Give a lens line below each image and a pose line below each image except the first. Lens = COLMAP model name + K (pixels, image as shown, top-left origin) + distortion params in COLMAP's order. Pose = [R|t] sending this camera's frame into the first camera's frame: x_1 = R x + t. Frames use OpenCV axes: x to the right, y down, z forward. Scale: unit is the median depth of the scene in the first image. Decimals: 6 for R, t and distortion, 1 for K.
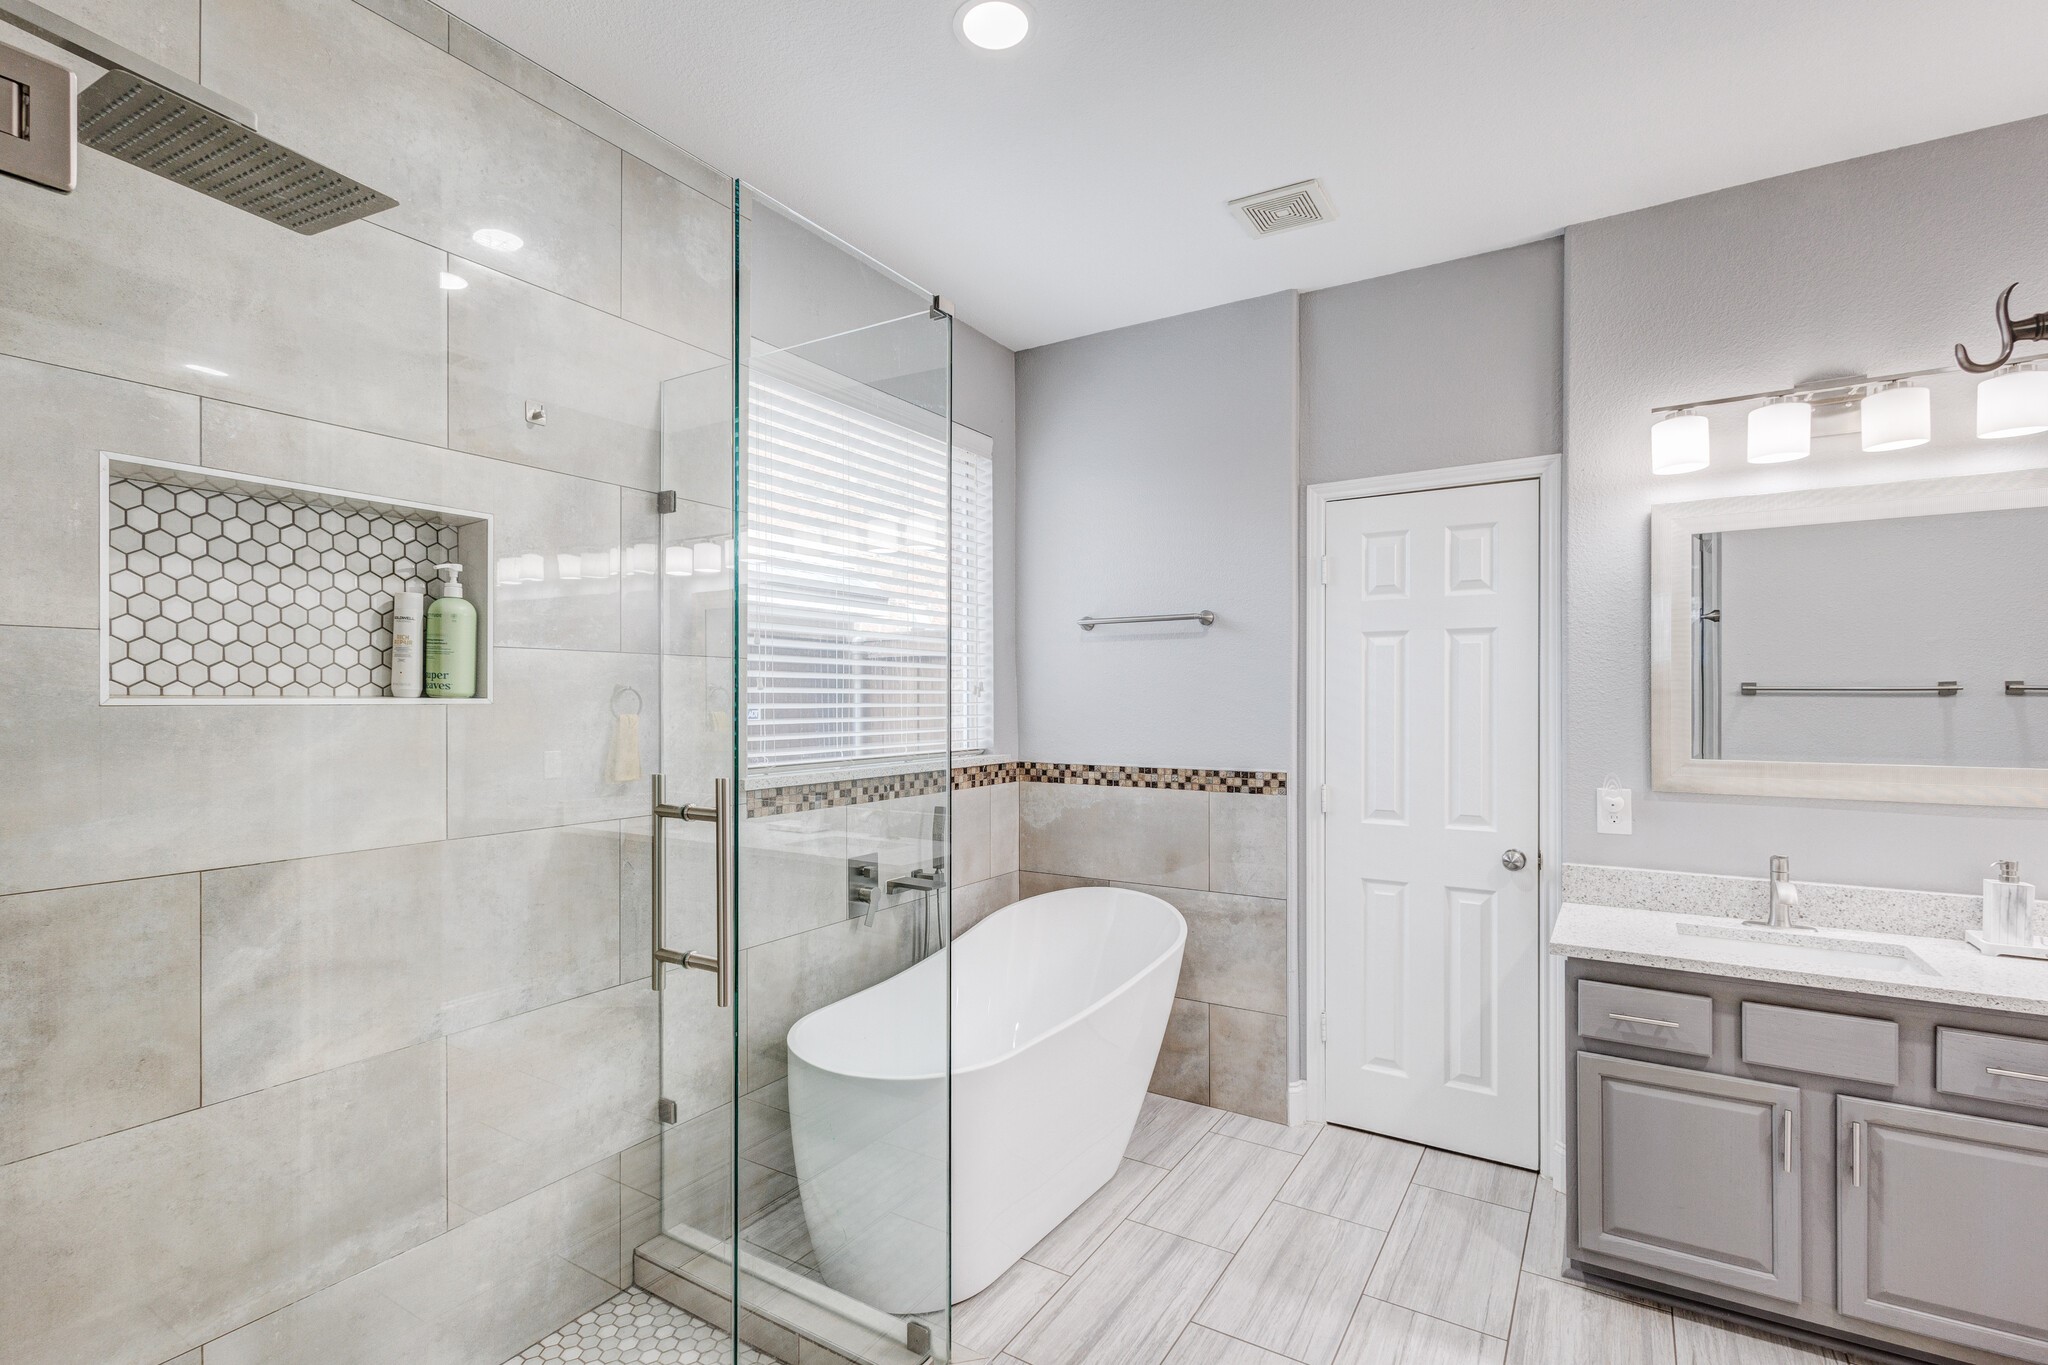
lens RADIAL K [[957.0, 0, 1034.9], [0, 957.0, 703.6], [0, 0, 1]] dist [0.010316, -0.002148]
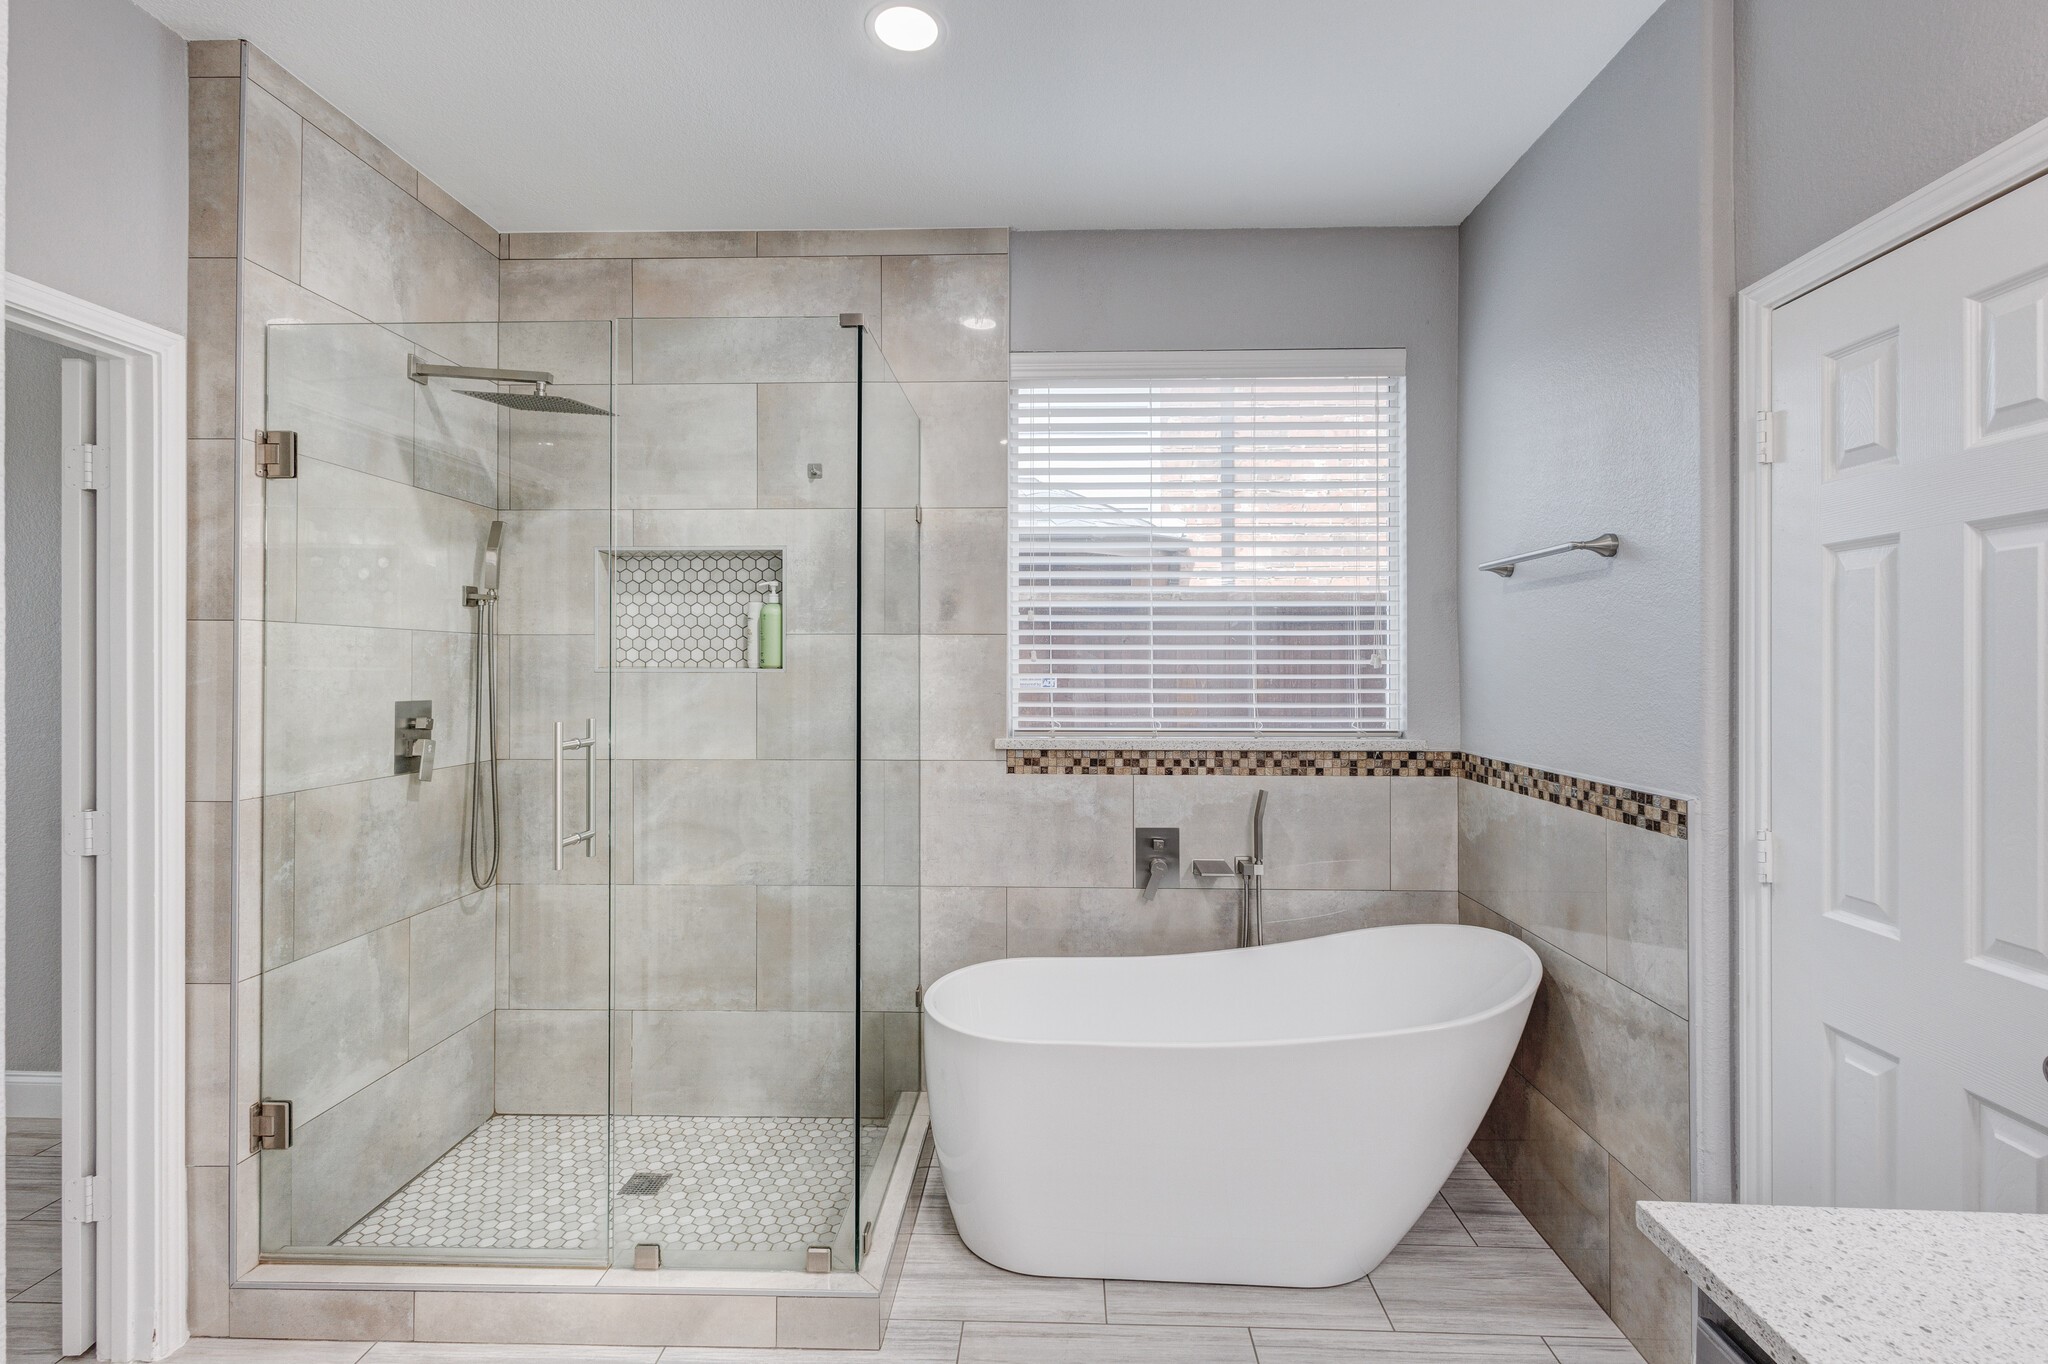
lens RADIAL K [[957.0, 0, 1042.9], [0, 957.0, 664.8], [0, 0, 1]] dist [0.010316, -0.002148]
pose [[0.495981, 0.000373, -0.868333, 0.622324], [-0.006405, 0.999974, -0.003229, -0.006278], [0.868310, 0.007163, 0.495971, 0.404824]]
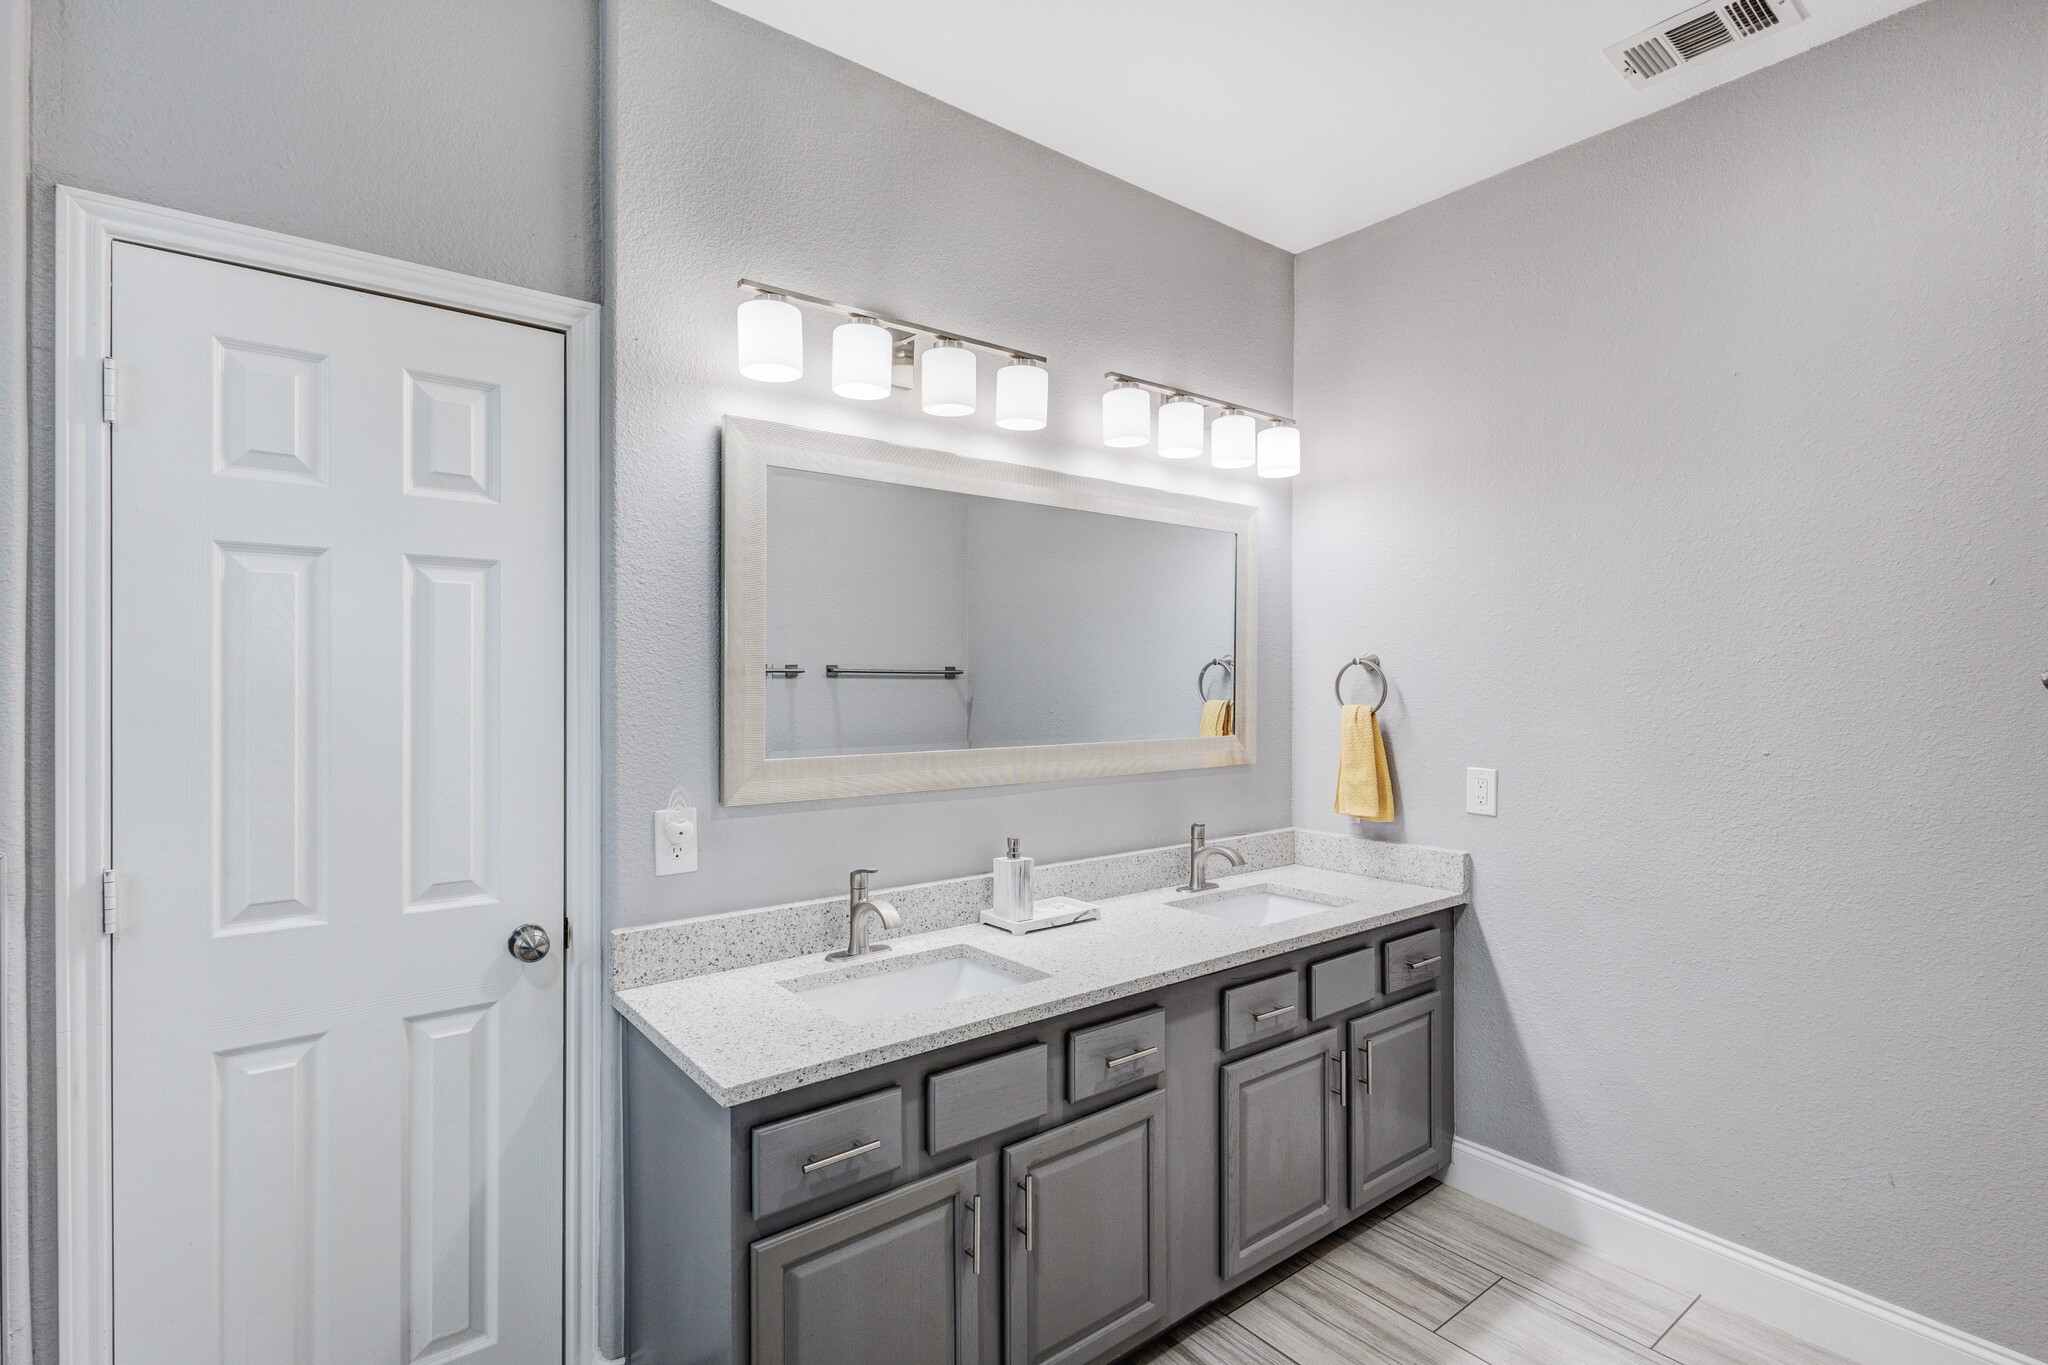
lens RADIAL K [[957.0, 0, 989.1], [0, 957.0, 685.2], [0, 0, 1]] dist [0.010316, -0.002148]
pose [[0.355704, -0.004388, 0.934589, 0.029484], [0.002745, 0.999990, 0.003650, -0.003397], [-0.934595, 0.001267, 0.355712, 0.497241]]
